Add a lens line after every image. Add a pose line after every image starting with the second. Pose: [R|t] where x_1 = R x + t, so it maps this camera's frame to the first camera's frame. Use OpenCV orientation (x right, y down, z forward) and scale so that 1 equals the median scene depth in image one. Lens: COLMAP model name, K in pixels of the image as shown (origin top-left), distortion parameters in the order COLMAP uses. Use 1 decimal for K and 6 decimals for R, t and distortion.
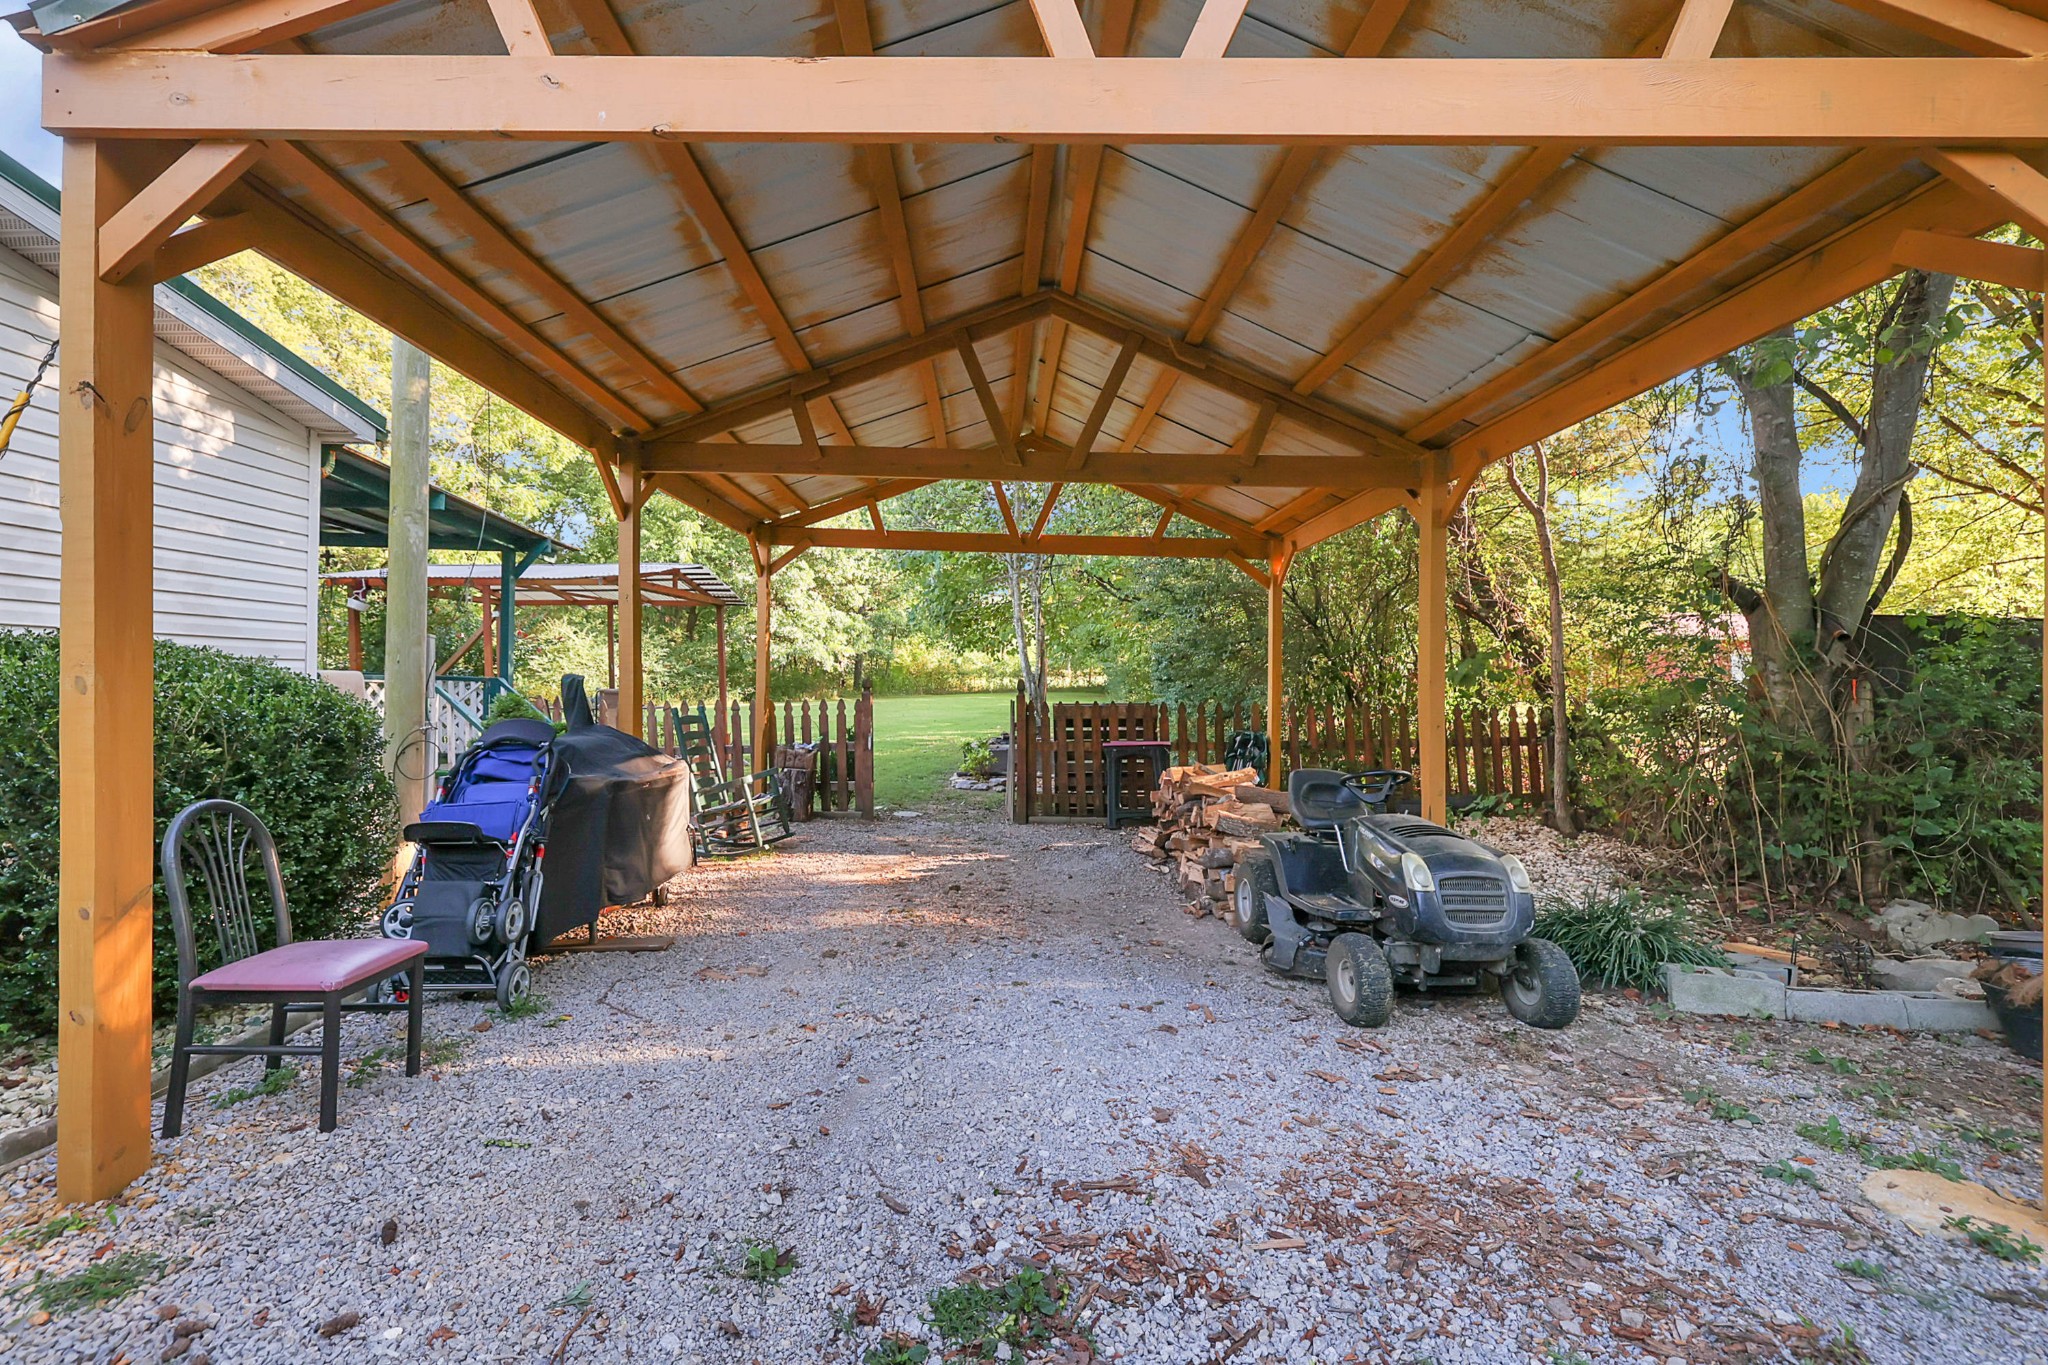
lens RADIAL K [[869.0, 0, 1024.0], [0, 869.0, 682.5], [0, 0, 1]] dist [-0.000139, 0.000131]
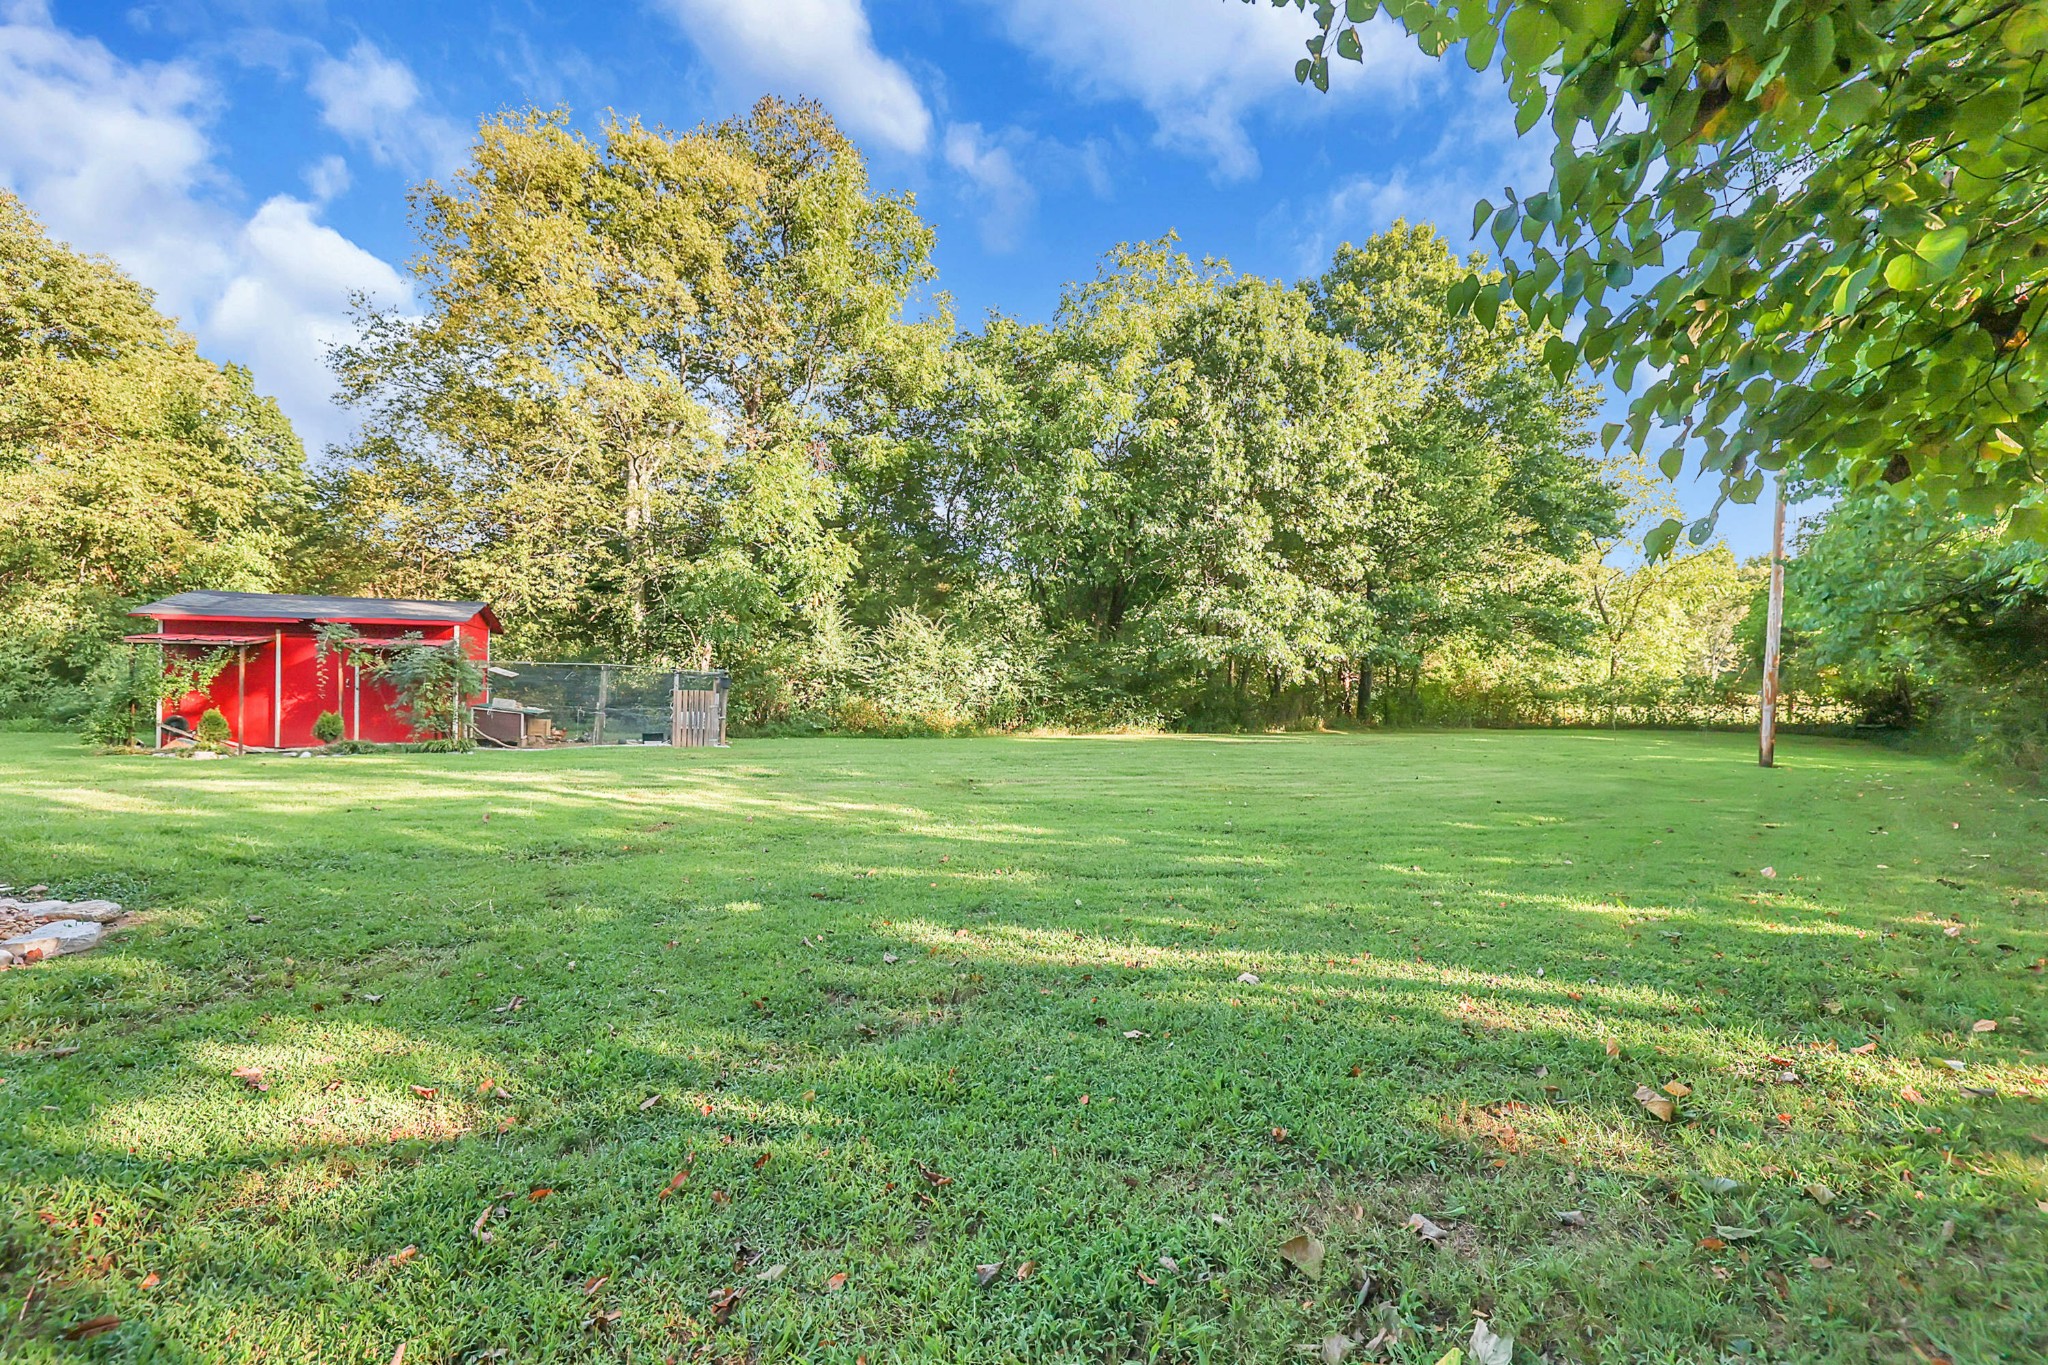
lens RADIAL K [[904.7, 0, 1024.0], [0, 904.7, 682.5], [0, 0, 1]] dist [-0.001811, -0.000159]
pose [[0.837226, 0.004287, -0.546840, -0.188923], [-0.020371, 0.999520, -0.023353, 0.015941], [0.546477, 0.030692, 0.836911, 1.679946]]
